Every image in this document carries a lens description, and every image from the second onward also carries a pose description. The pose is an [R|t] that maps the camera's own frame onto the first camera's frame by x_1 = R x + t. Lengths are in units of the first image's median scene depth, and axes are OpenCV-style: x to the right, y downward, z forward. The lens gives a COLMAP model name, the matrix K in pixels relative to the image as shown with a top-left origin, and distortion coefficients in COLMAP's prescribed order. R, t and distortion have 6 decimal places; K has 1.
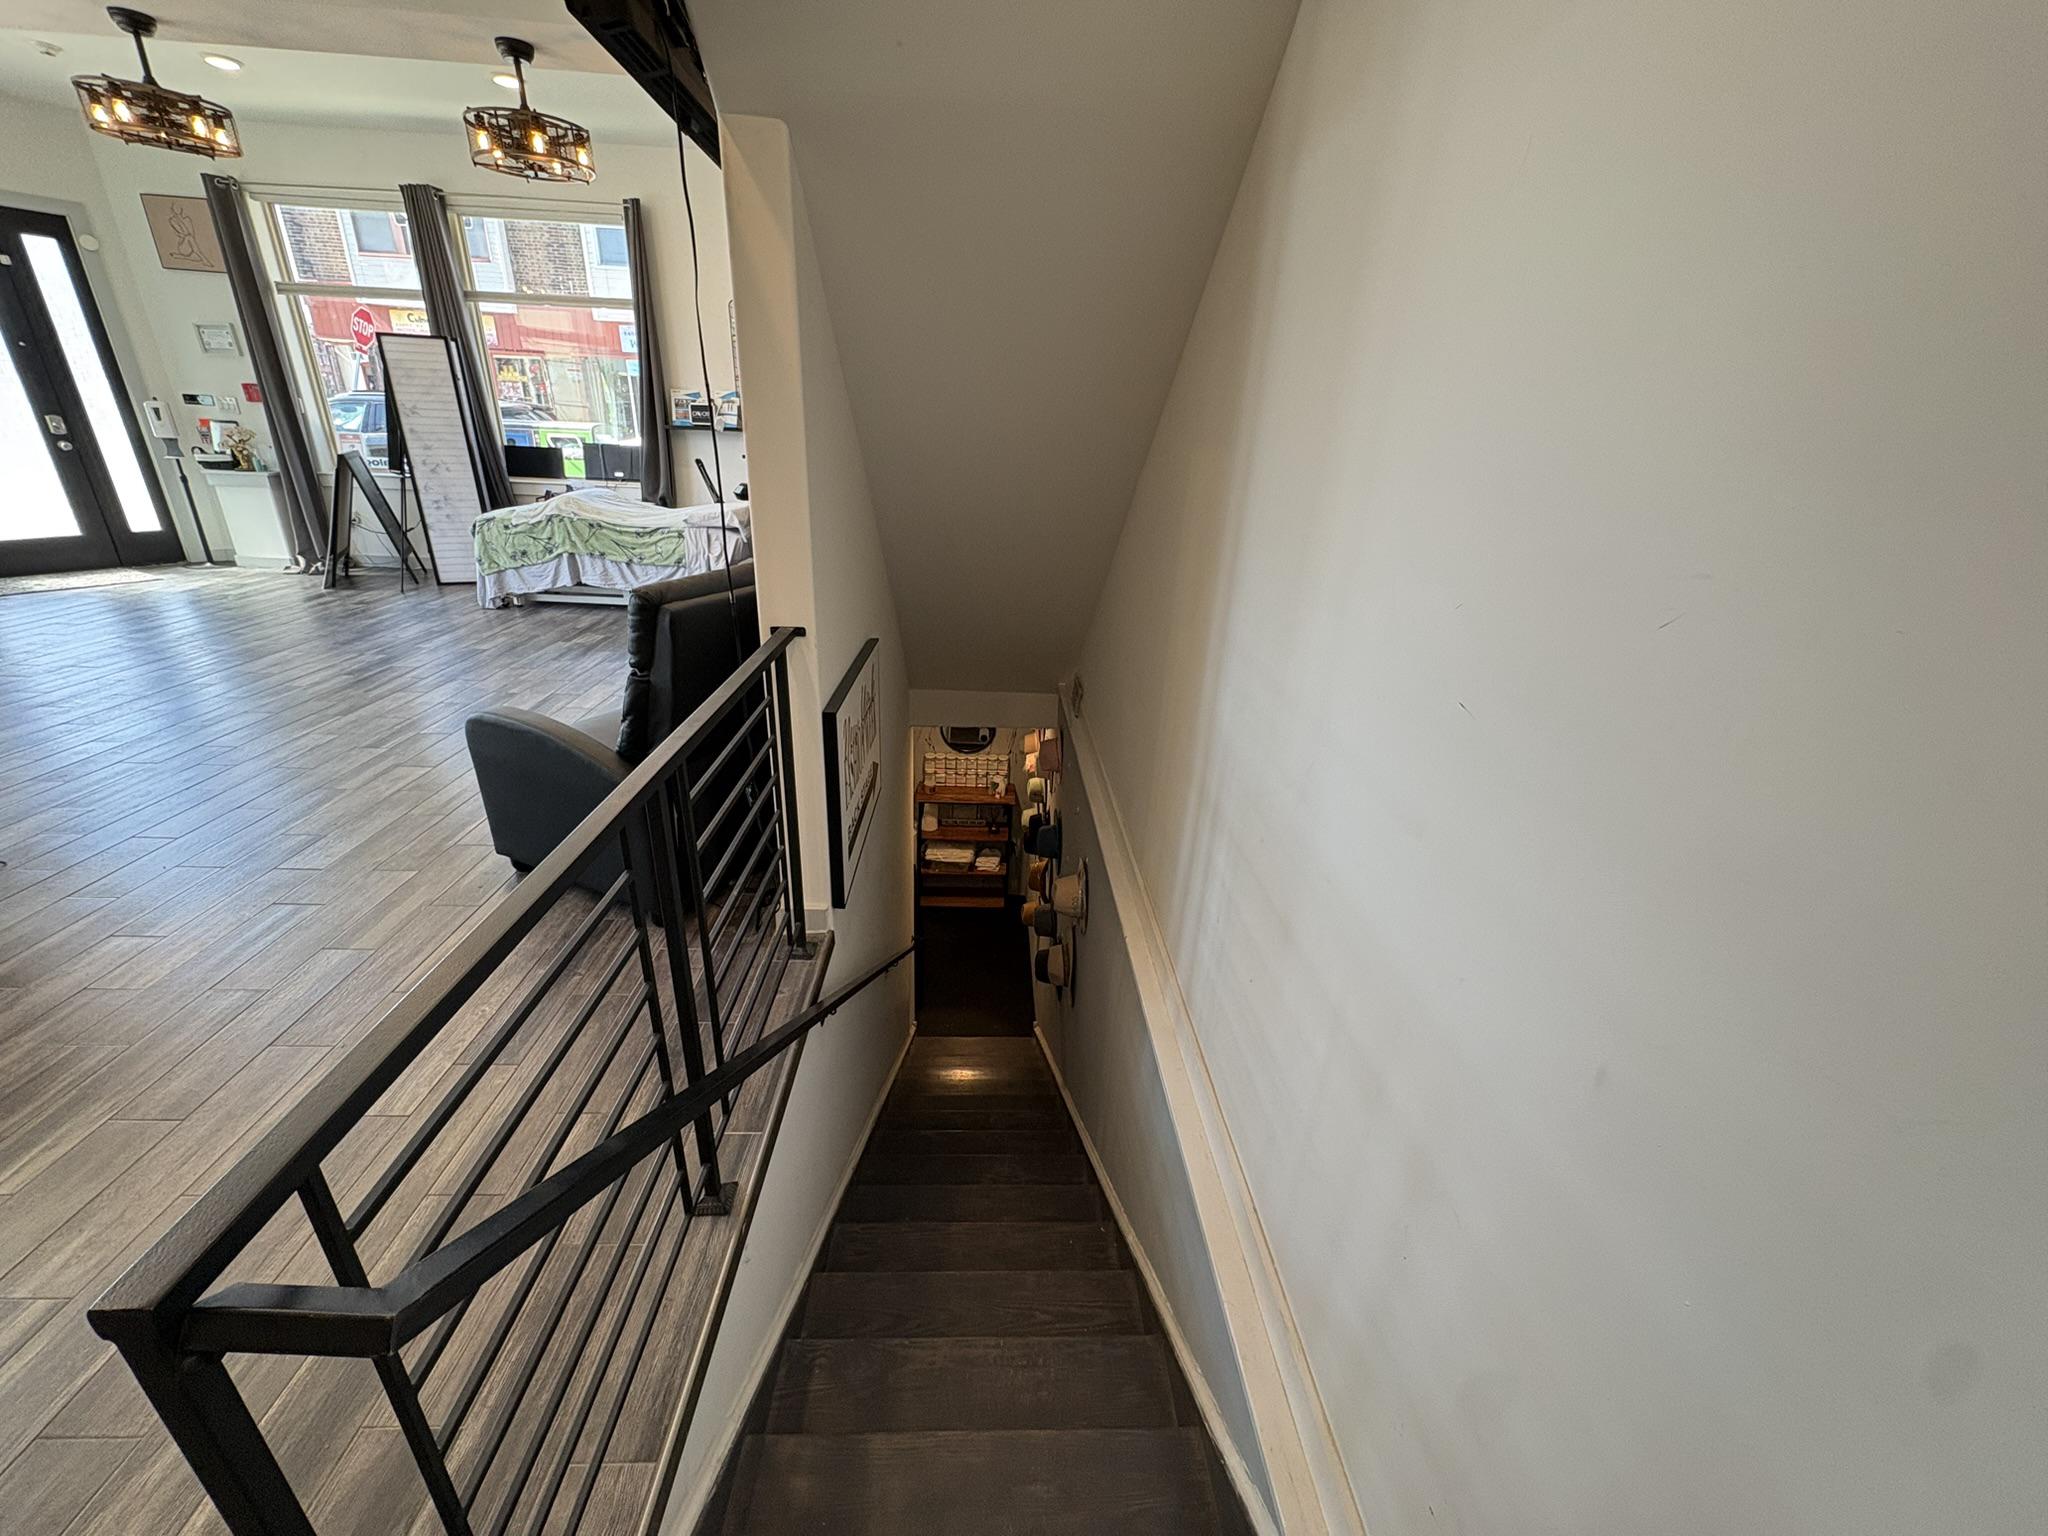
lens RADIAL K [[811.8, 0, 1025.4], [0, 811.8, 768.5], [0, 0, 1]] dist [0.000734, -0.000346]
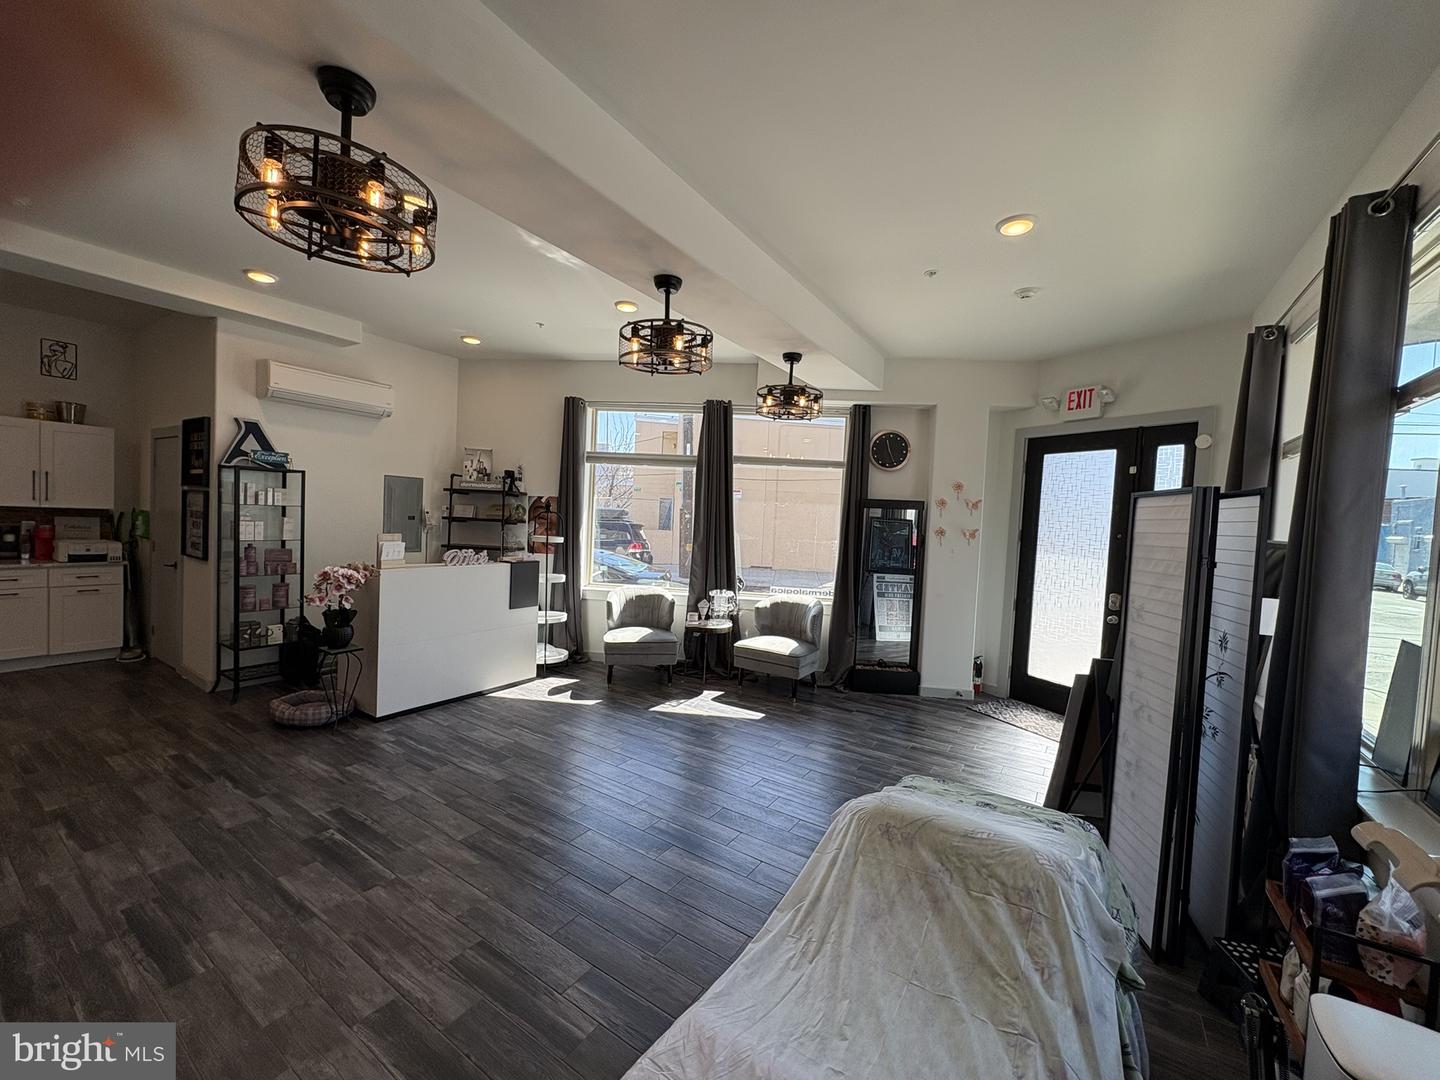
lens RADIAL K [[570.8, 0, 721.0], [0, 570.8, 540.3], [0, 0, 1]] dist [0.000734, -0.000346]
pose [[-0.573222, -0.039037, -0.818470, -0.256200], [-0.391008, 0.890835, 0.231357, -0.466660], [0.720090, 0.452647, -0.525910, 0.984533]]
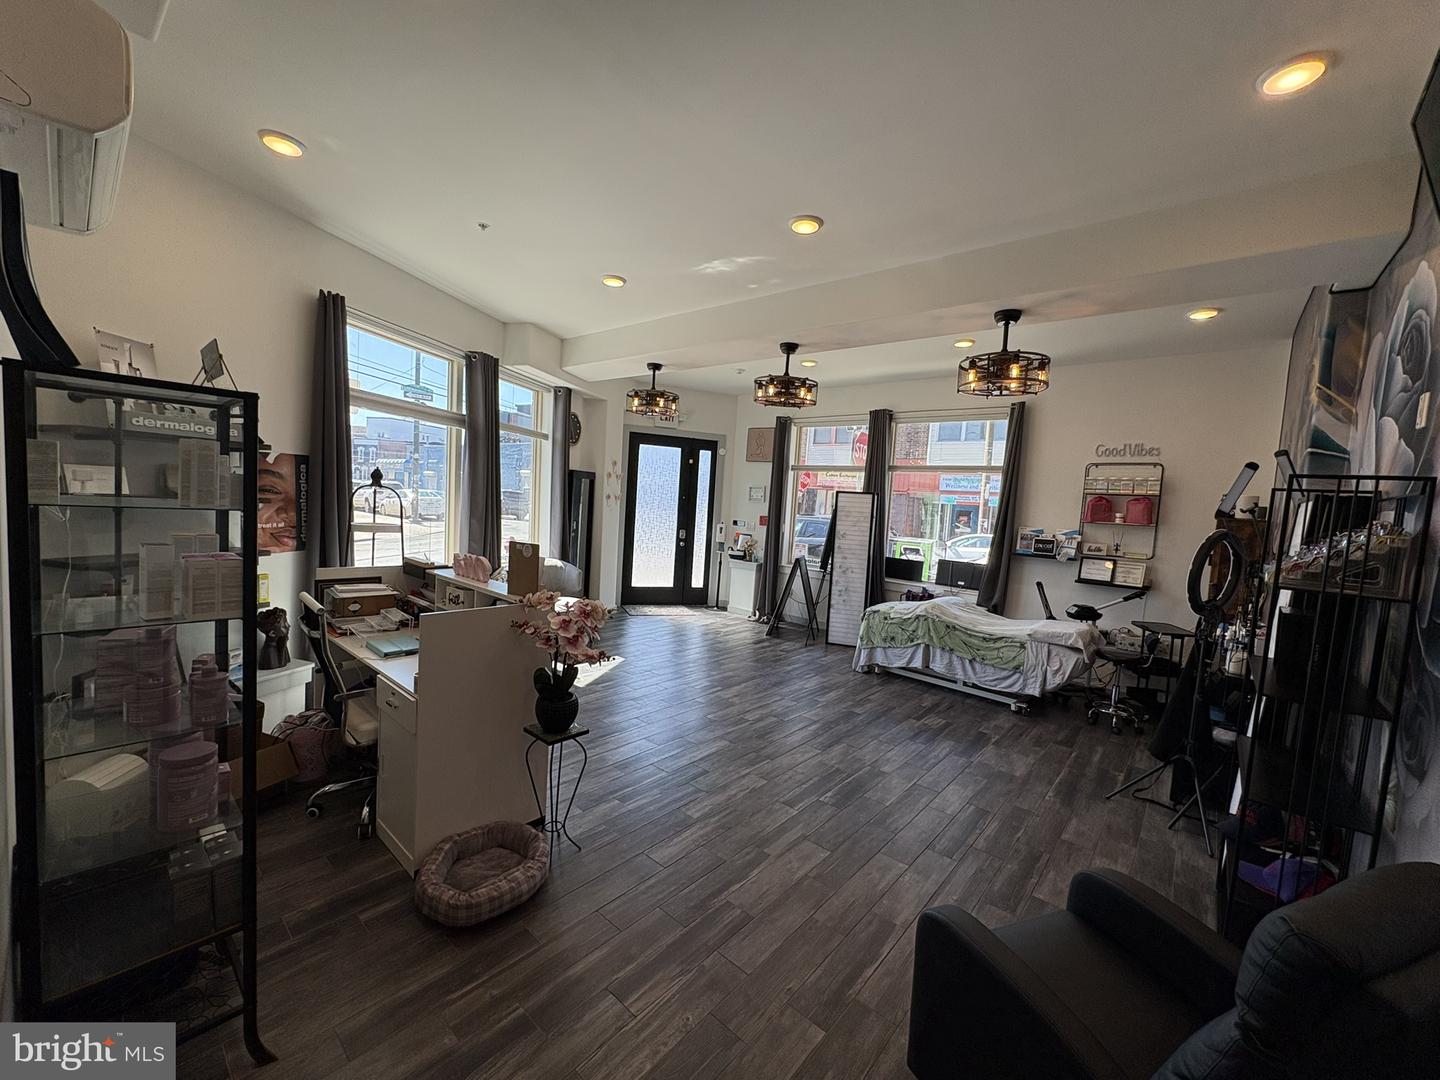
lens RADIAL K [[570.8, 0, 721.0], [0, 570.8, 540.3], [0, 0, 1]] dist [0.000734, -0.000346]
pose [[0.732305, 0.050486, -0.679102, -0.183536], [-0.297131, 0.921000, -0.251939, -0.087912], [0.612733, 0.386278, 0.689454, 0.108231]]
